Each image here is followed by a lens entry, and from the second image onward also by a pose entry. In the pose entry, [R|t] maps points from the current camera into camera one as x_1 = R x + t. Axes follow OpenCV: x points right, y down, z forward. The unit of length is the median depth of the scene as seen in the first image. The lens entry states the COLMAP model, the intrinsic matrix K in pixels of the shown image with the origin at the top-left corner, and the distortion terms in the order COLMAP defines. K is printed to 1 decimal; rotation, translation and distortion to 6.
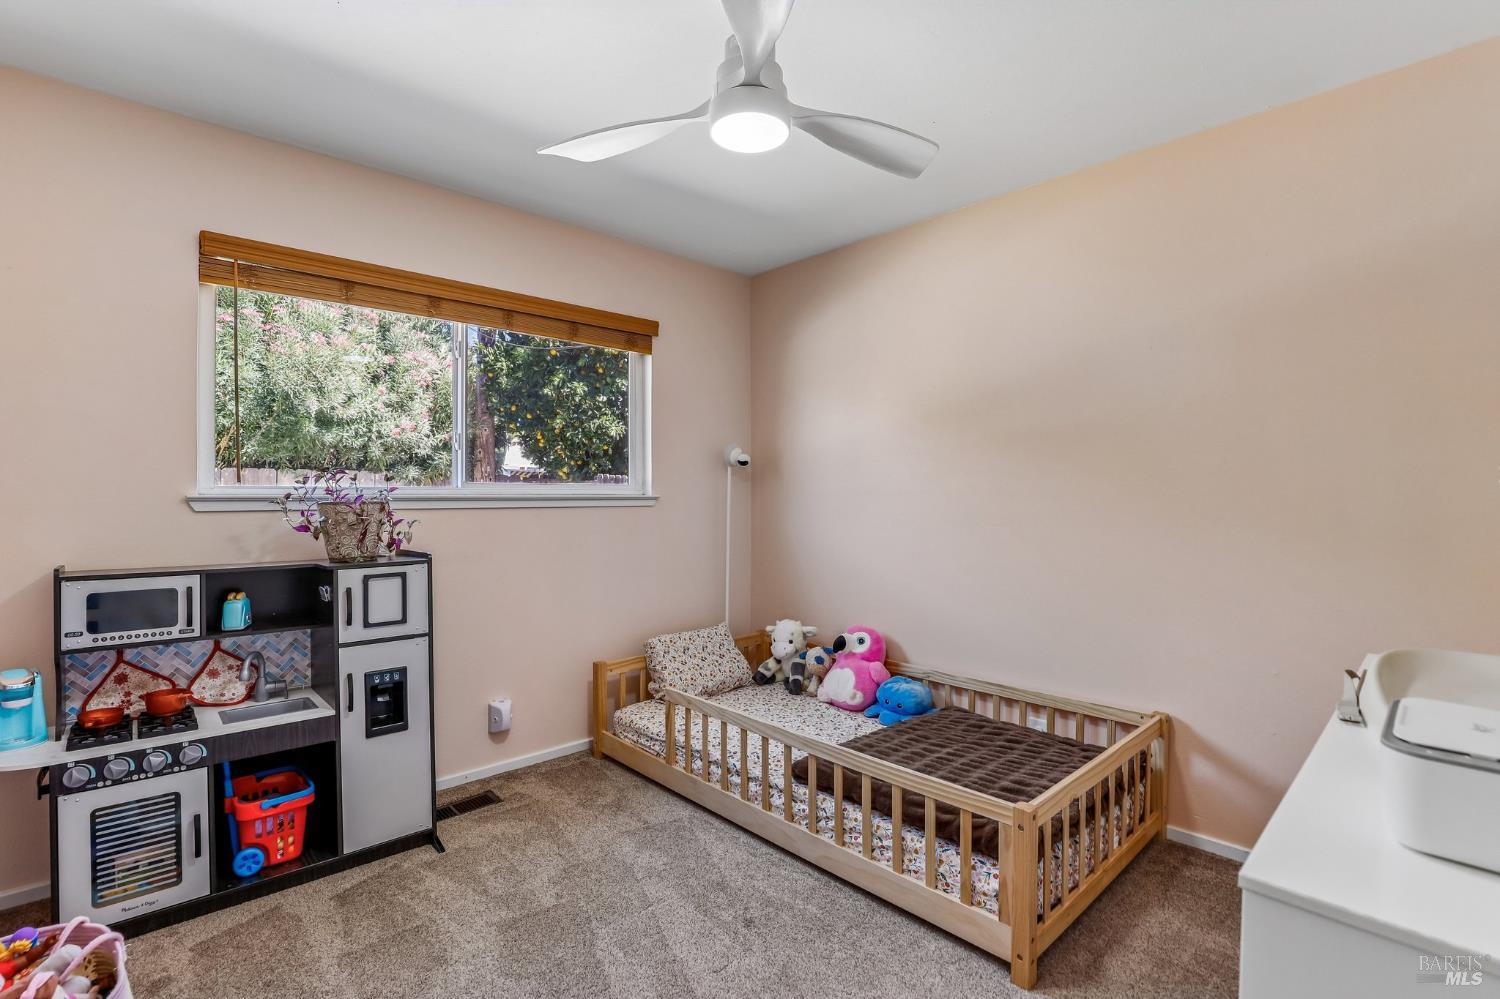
lens RADIAL K [[681.8, 0, 741.2], [0, 681.8, 498.1], [0, 0, 1]] dist [-0.029132, -0.000815]
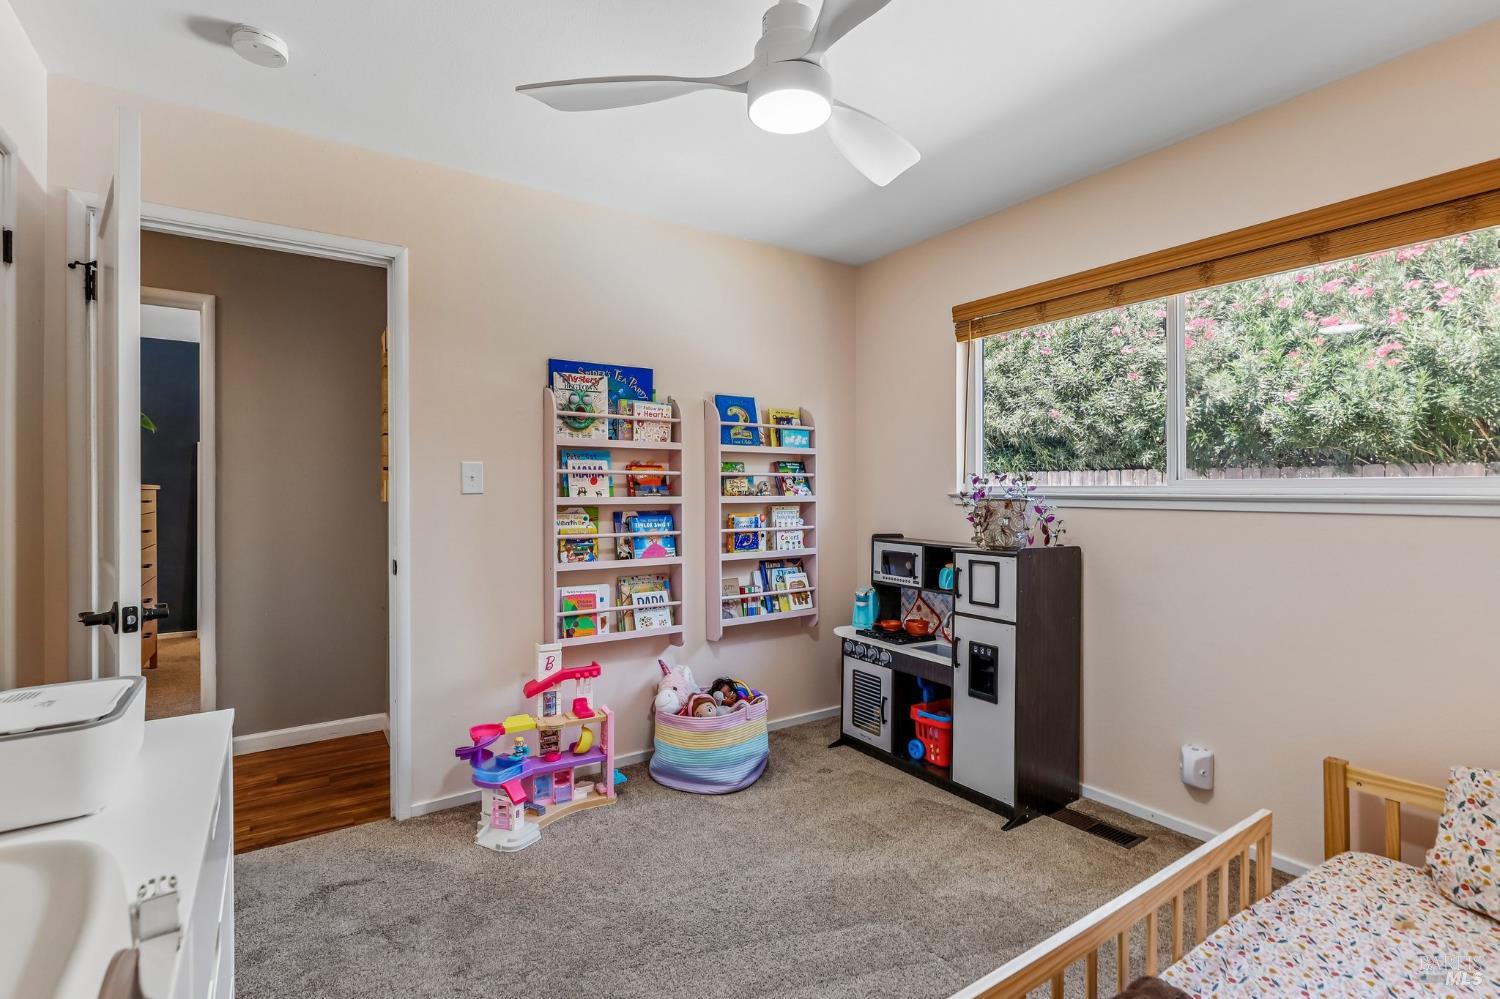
lens RADIAL K [[688.8, 0, 746.3], [0, 688.8, 494.3], [0, 0, 1]] dist [-0.011984, 0.005275]
pose [[-0.155358, 0.003746, -0.987851, 0.714725], [-0.007387, 0.999960, 0.004954, -0.005623], [0.987831, 0.008067, -0.155325, 0.794115]]
